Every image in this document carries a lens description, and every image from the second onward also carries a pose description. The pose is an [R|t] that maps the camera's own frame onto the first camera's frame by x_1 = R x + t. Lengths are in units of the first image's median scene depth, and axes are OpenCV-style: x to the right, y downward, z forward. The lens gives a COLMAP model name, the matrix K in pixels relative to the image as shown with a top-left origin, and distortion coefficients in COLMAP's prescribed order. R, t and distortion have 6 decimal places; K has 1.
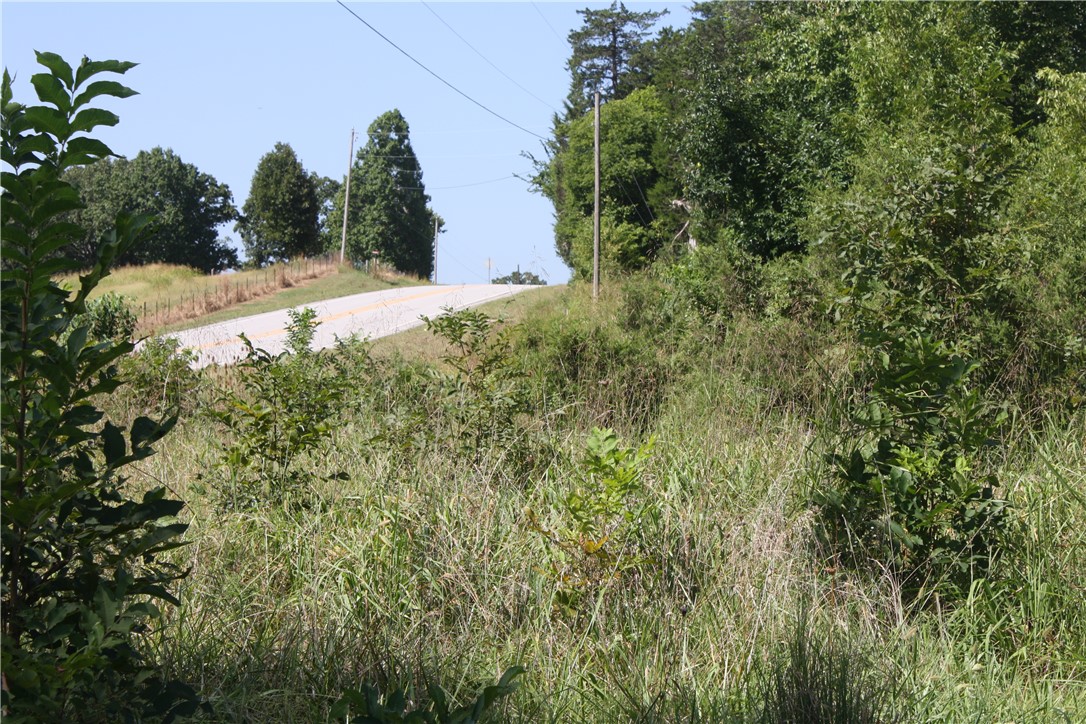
lens RADIAL K [[2764.7, 0, 543.0], [0, 2764.7, 362.0], [0, 0, 1]] dist [0.473371, 0.014745]
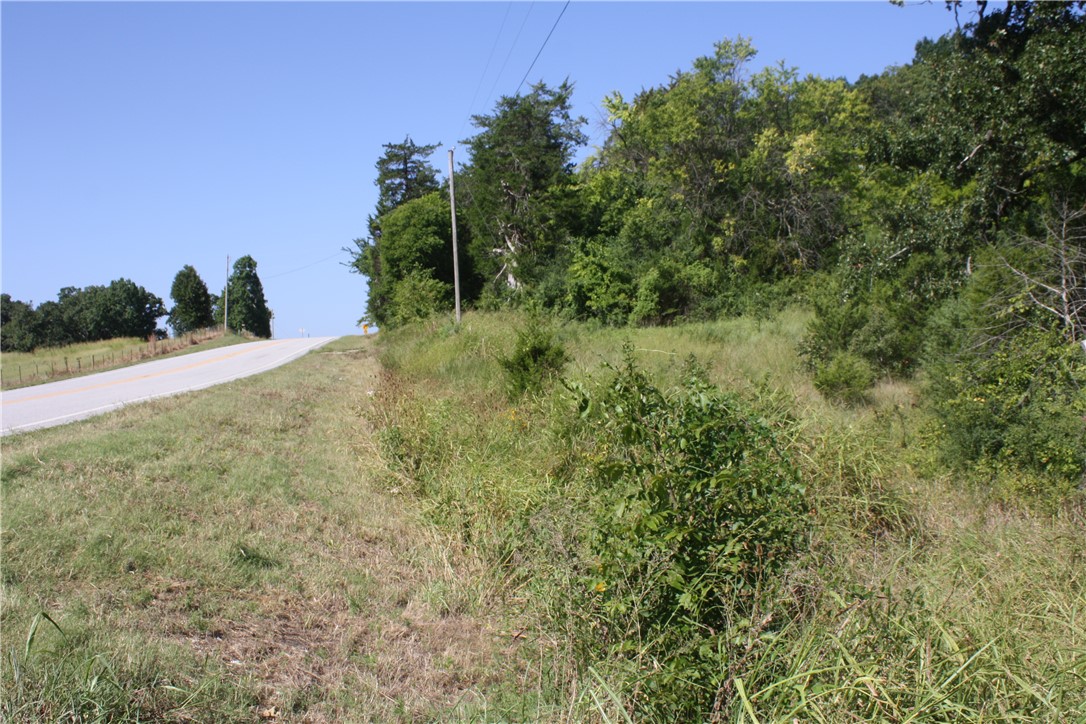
lens RADIAL K [[1088.0, 0, 567.0], [0, 1088.0, 361.9], [0, 0, 1]] dist [-0.117292, 0.136172]
pose [[0.969832, -0.061240, 0.235957, -0.028394], [0.063272, 0.997996, -0.001046, -0.001550], [-0.235420, 0.015944, 0.971763, 0.325305]]
